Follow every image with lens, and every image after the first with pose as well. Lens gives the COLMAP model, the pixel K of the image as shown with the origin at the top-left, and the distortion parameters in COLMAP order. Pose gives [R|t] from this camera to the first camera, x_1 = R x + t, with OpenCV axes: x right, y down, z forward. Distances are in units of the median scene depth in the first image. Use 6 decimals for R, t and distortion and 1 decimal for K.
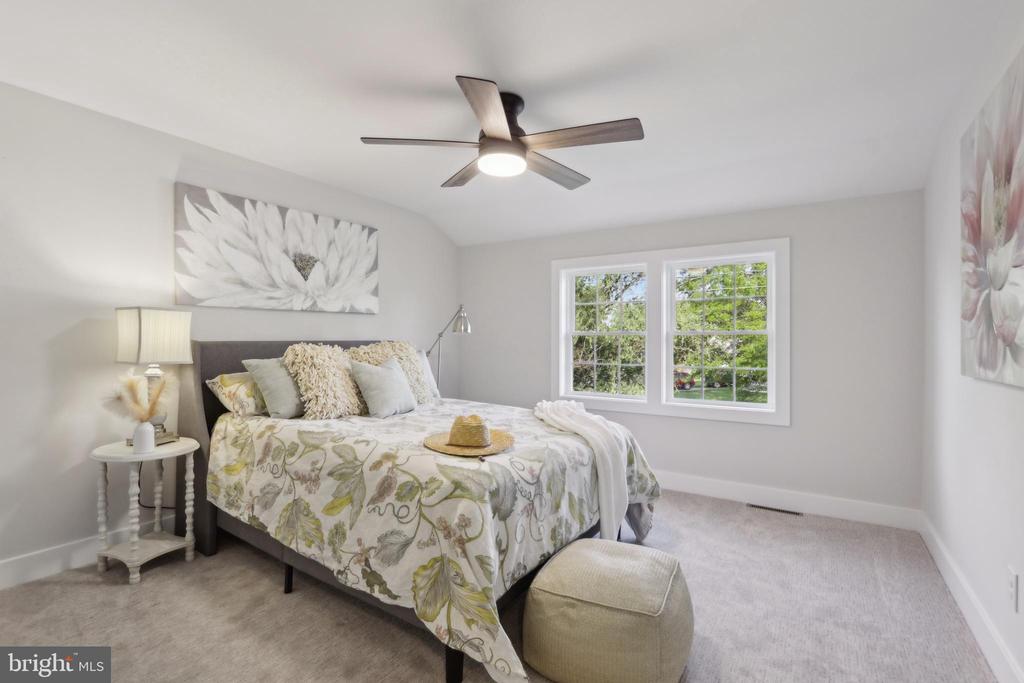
lens RADIAL K [[485.5, 0, 503.3], [0, 485.5, 340.3], [0, 0, 1]] dist [-0.010031, -0.000390]
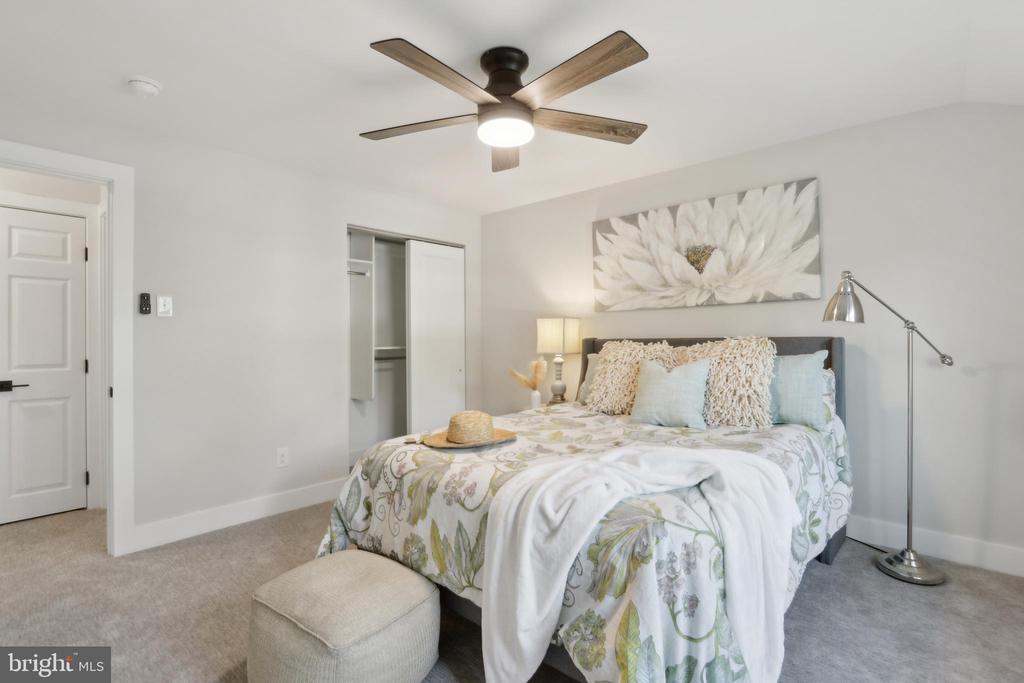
lens RADIAL K [[485.5, 0, 503.3], [0, 485.5, 340.3], [0, 0, 1]] dist [-0.010031, -0.000390]
pose [[-0.146033, -0.001485, -0.989279, 0.606283], [0.005794, 0.999980, -0.002357, 0.006146], [0.989263, -0.006076, -0.146022, 0.801810]]
